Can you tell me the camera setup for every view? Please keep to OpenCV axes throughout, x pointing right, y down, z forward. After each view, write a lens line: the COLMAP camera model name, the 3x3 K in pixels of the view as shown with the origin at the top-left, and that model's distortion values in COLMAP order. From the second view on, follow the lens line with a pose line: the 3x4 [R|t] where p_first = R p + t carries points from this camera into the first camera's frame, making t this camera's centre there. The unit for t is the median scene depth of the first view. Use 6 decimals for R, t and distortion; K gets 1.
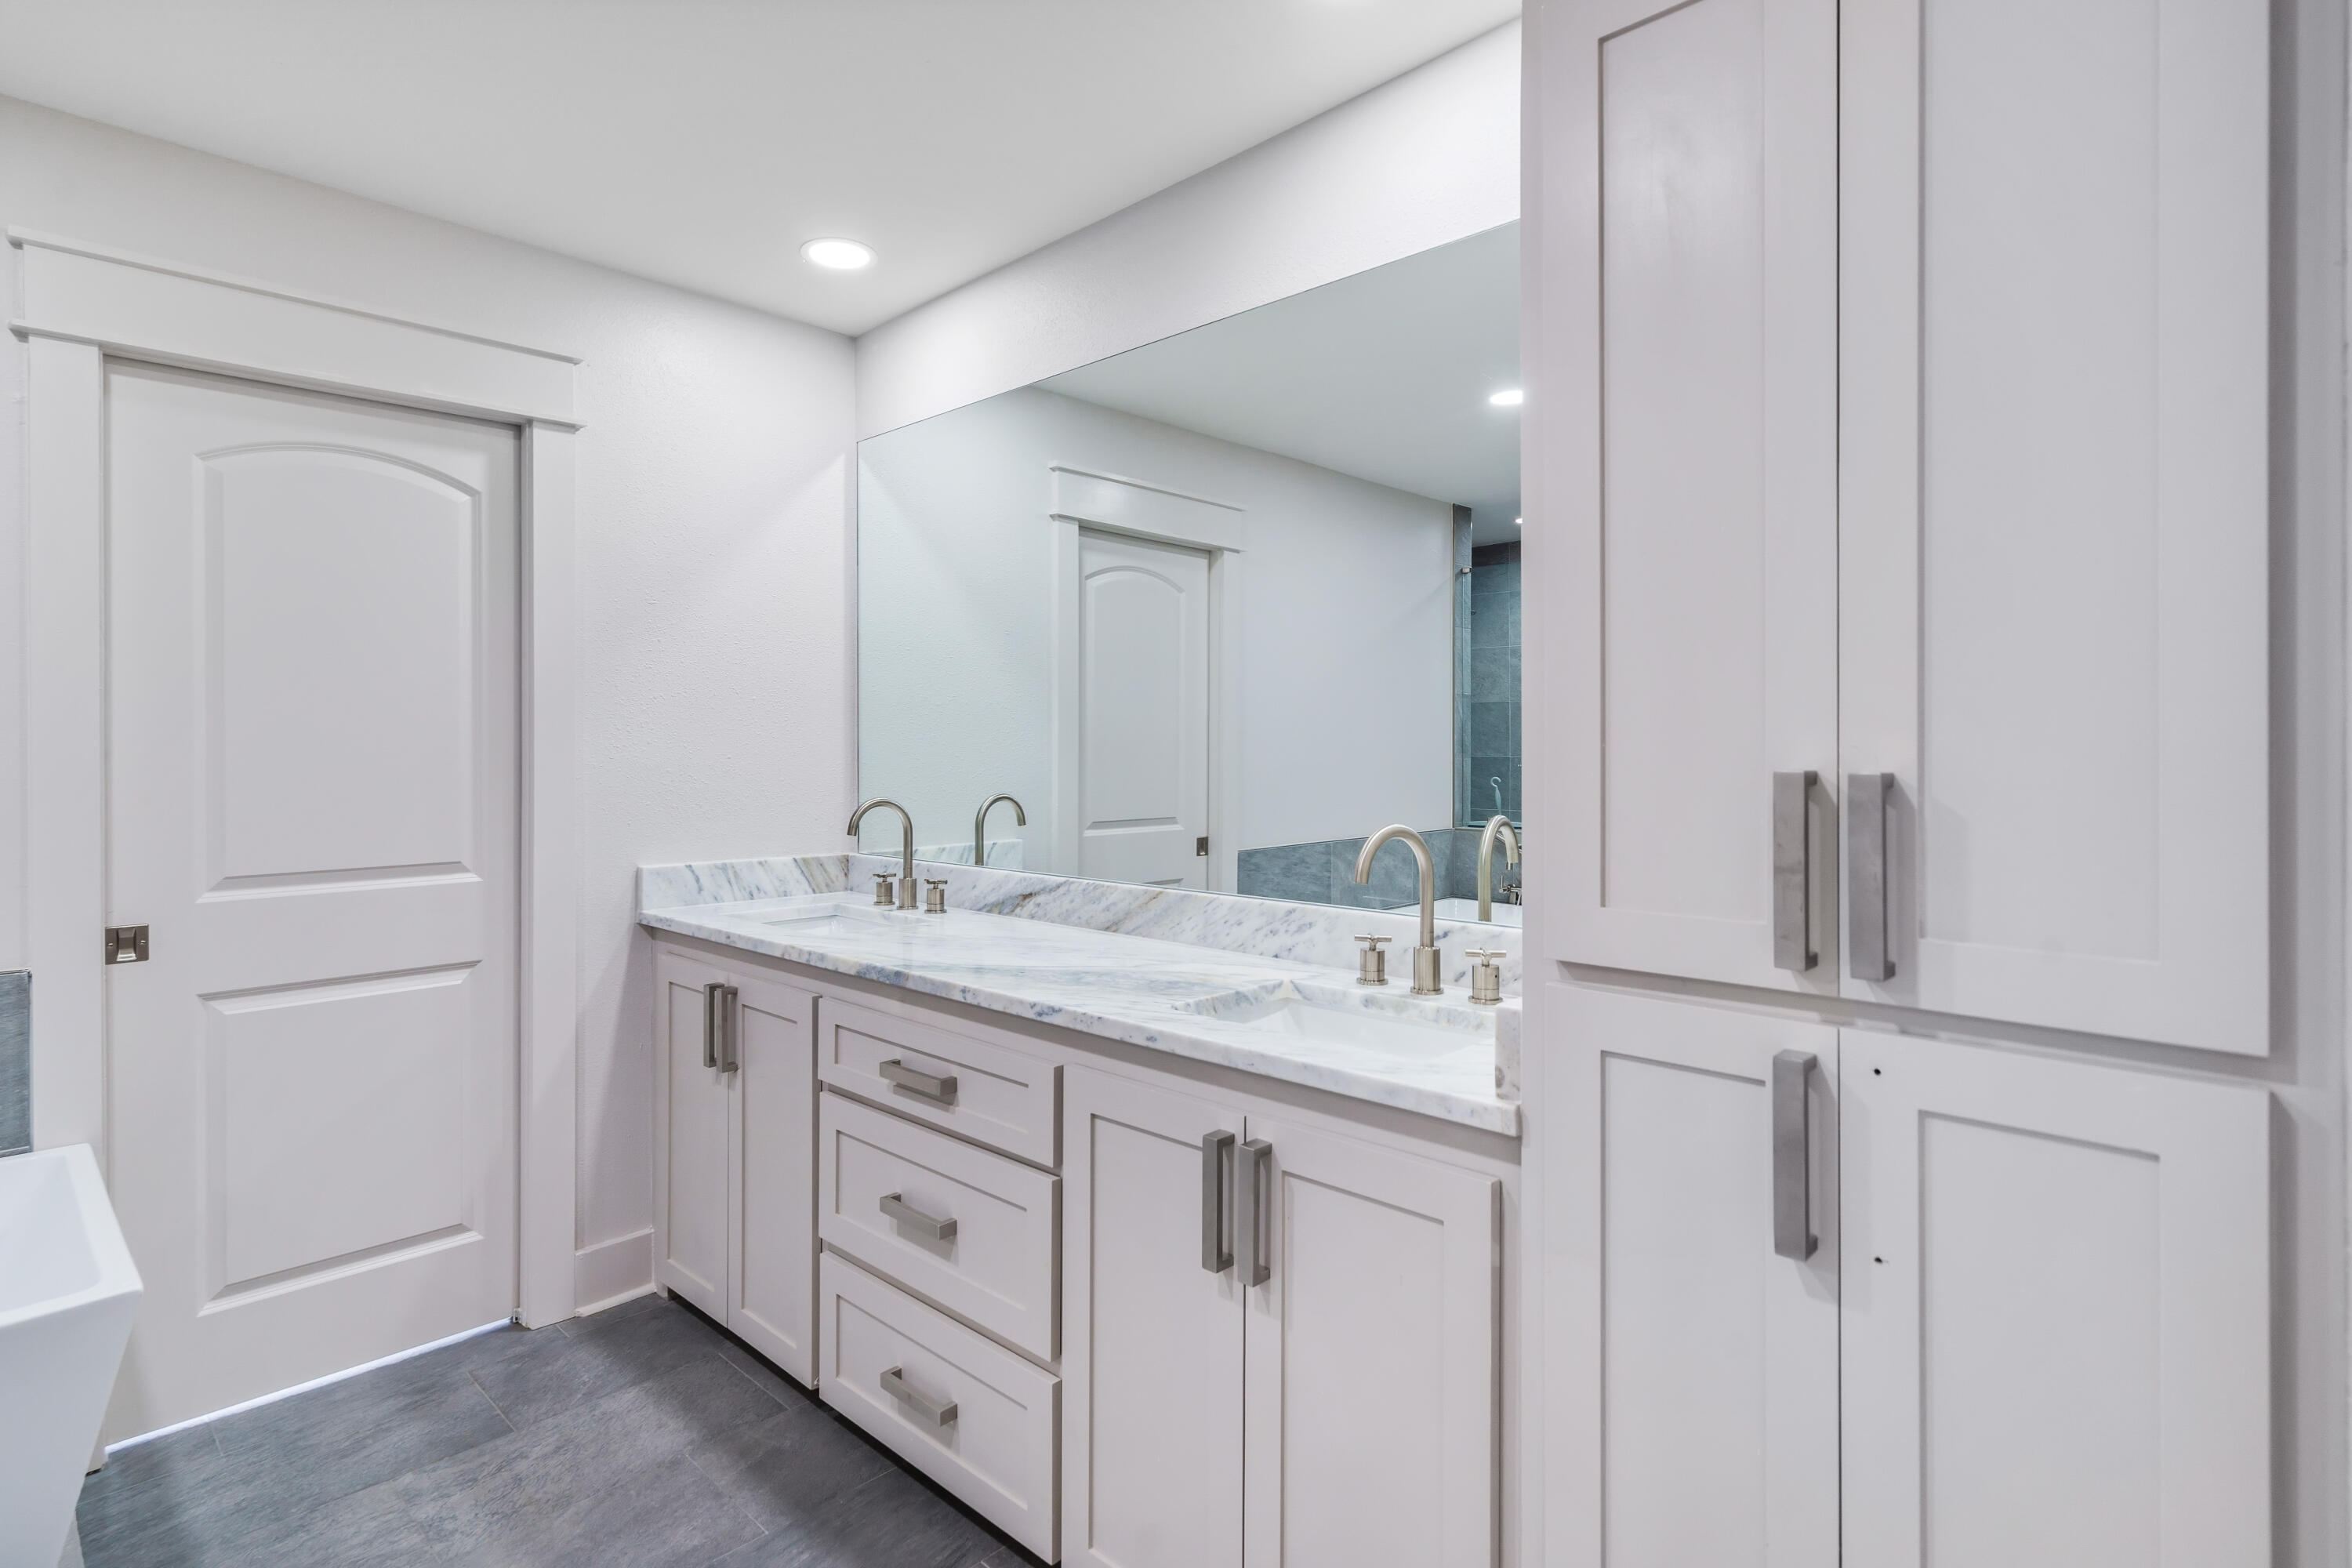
lens RADIAL K [[1209.4, 0, 1175.0], [0, 1209.4, 733.9], [0, 0, 1]] dist [0.002974, 0.001120]
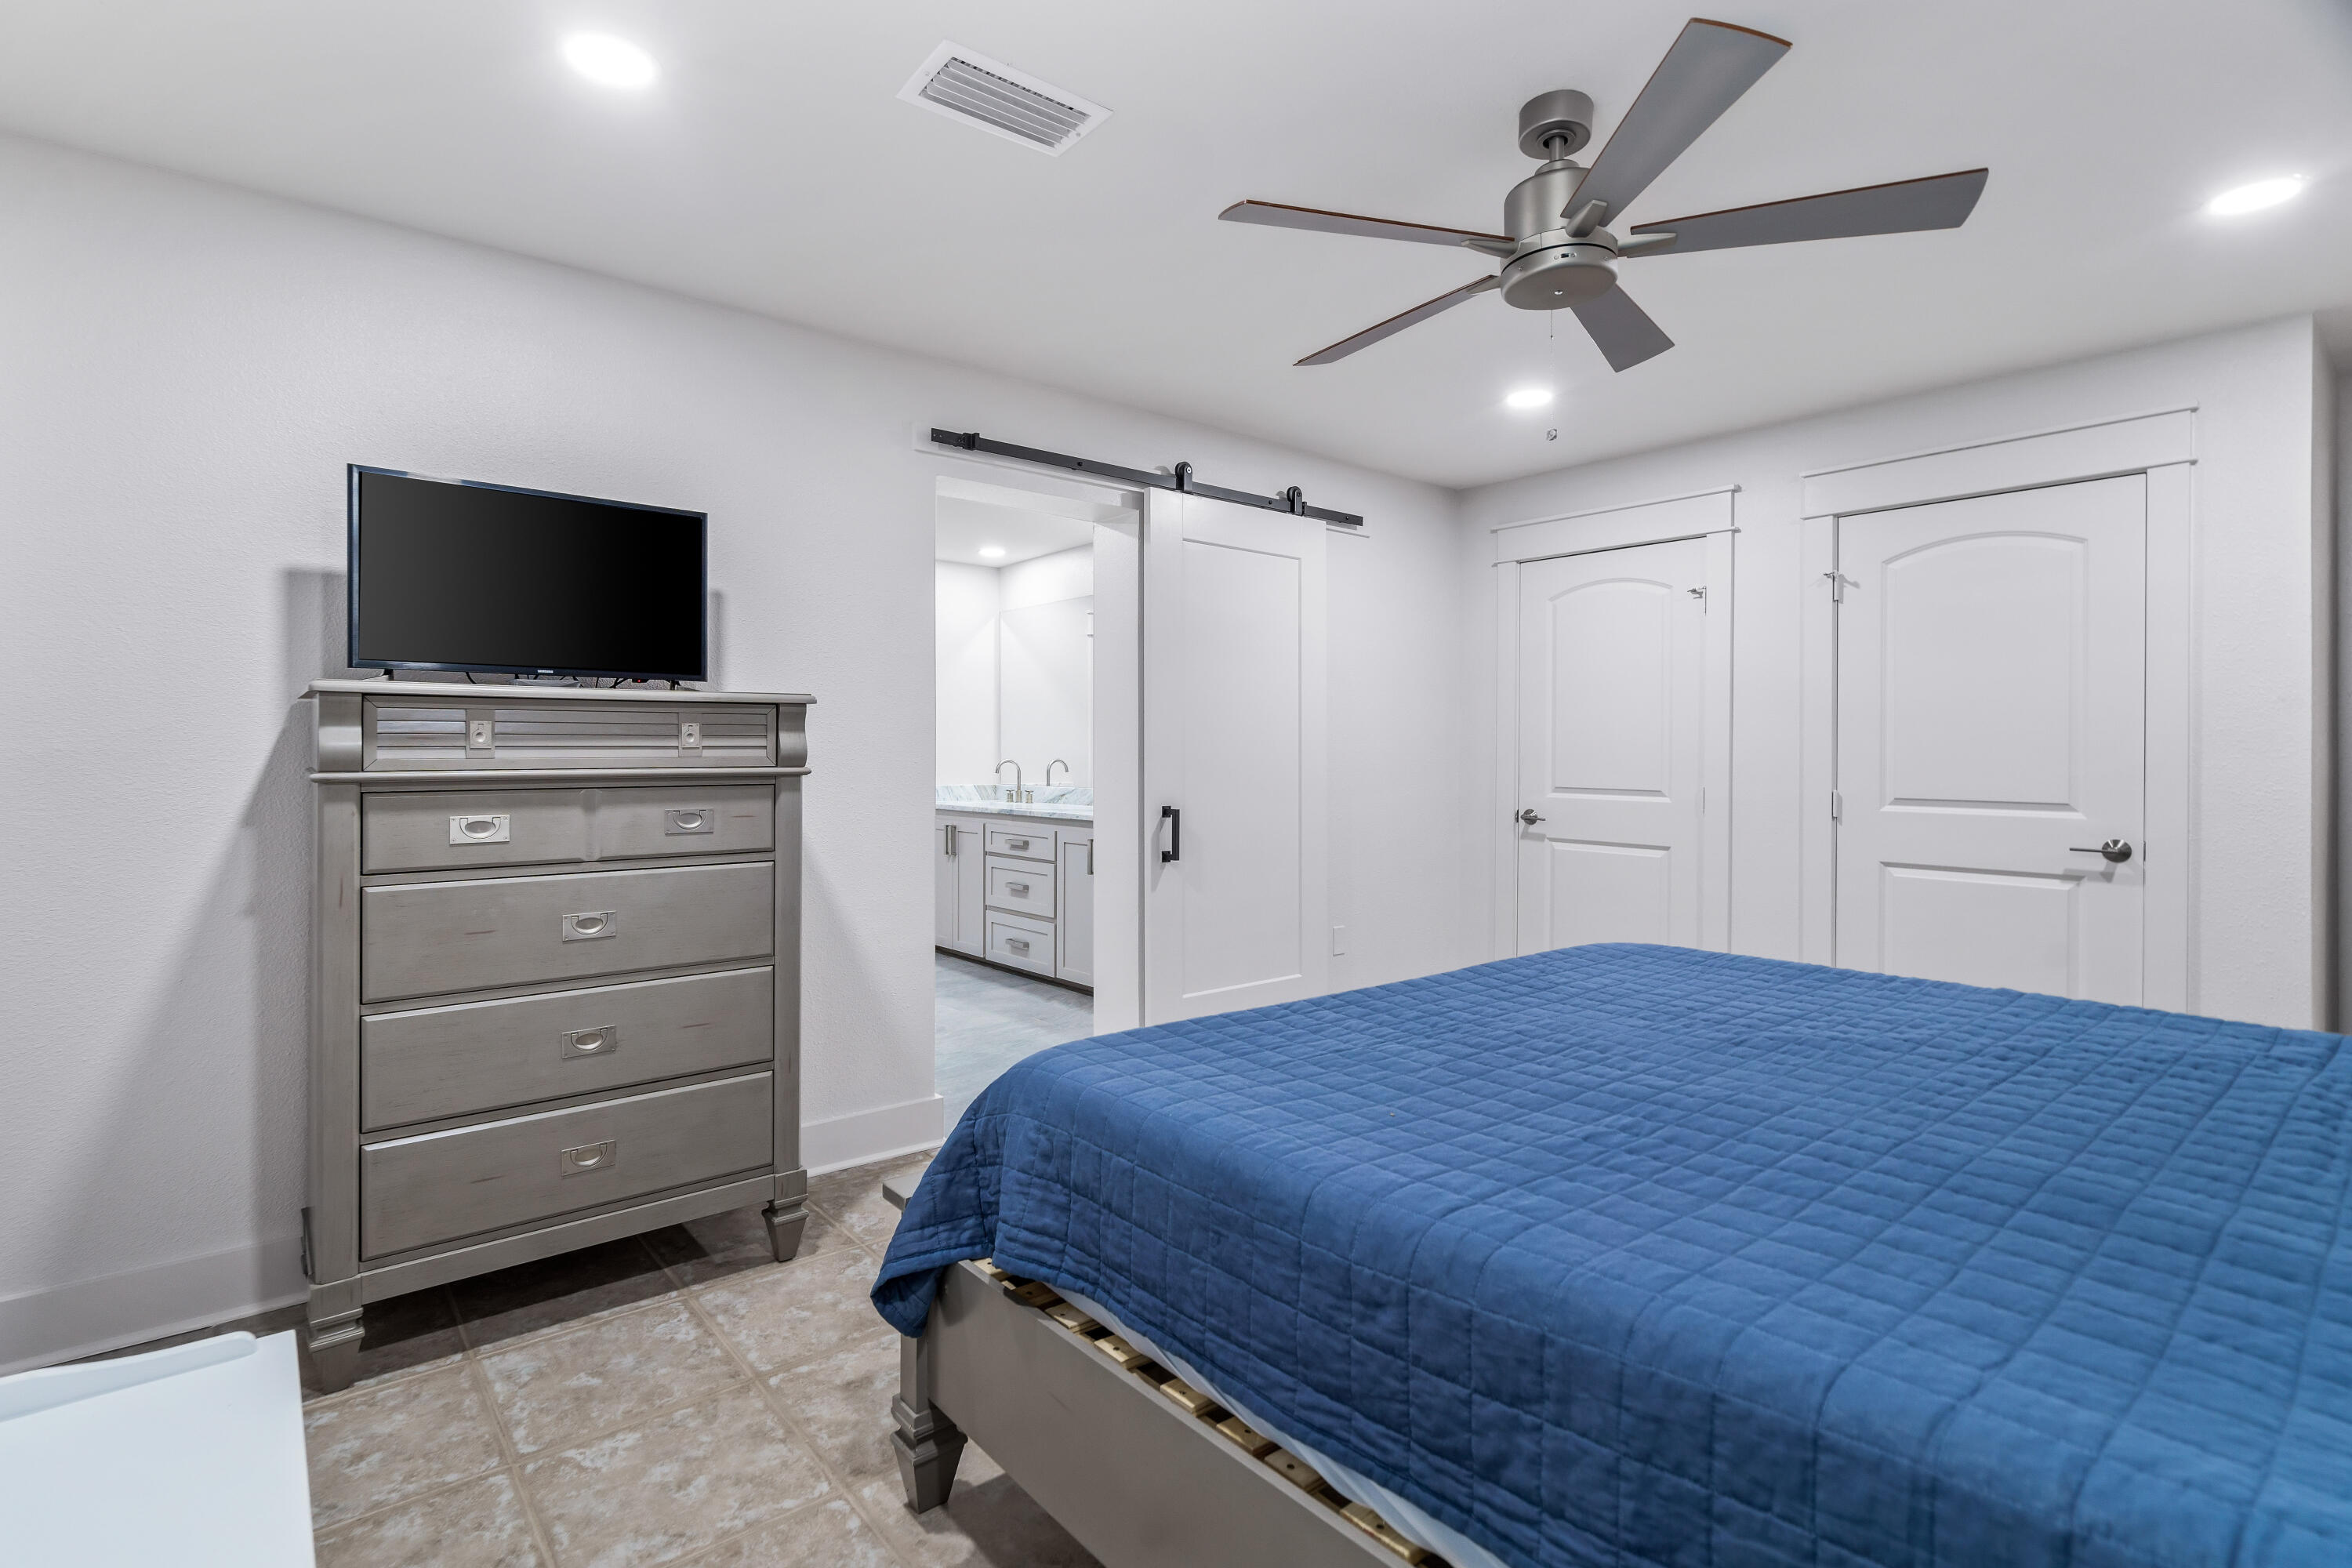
lens RADIAL K [[1106.2, 0, 1164.5], [0, 1106.2, 765.7], [0, 0, 1]] dist [-0.000051, -0.000382]
pose [[0.992666, 0.000823, -0.120890, 0.441333], [0.000397, 0.999949, 0.010072, 0.050724], [0.120893, -0.010046, 0.992615, -1.540903]]
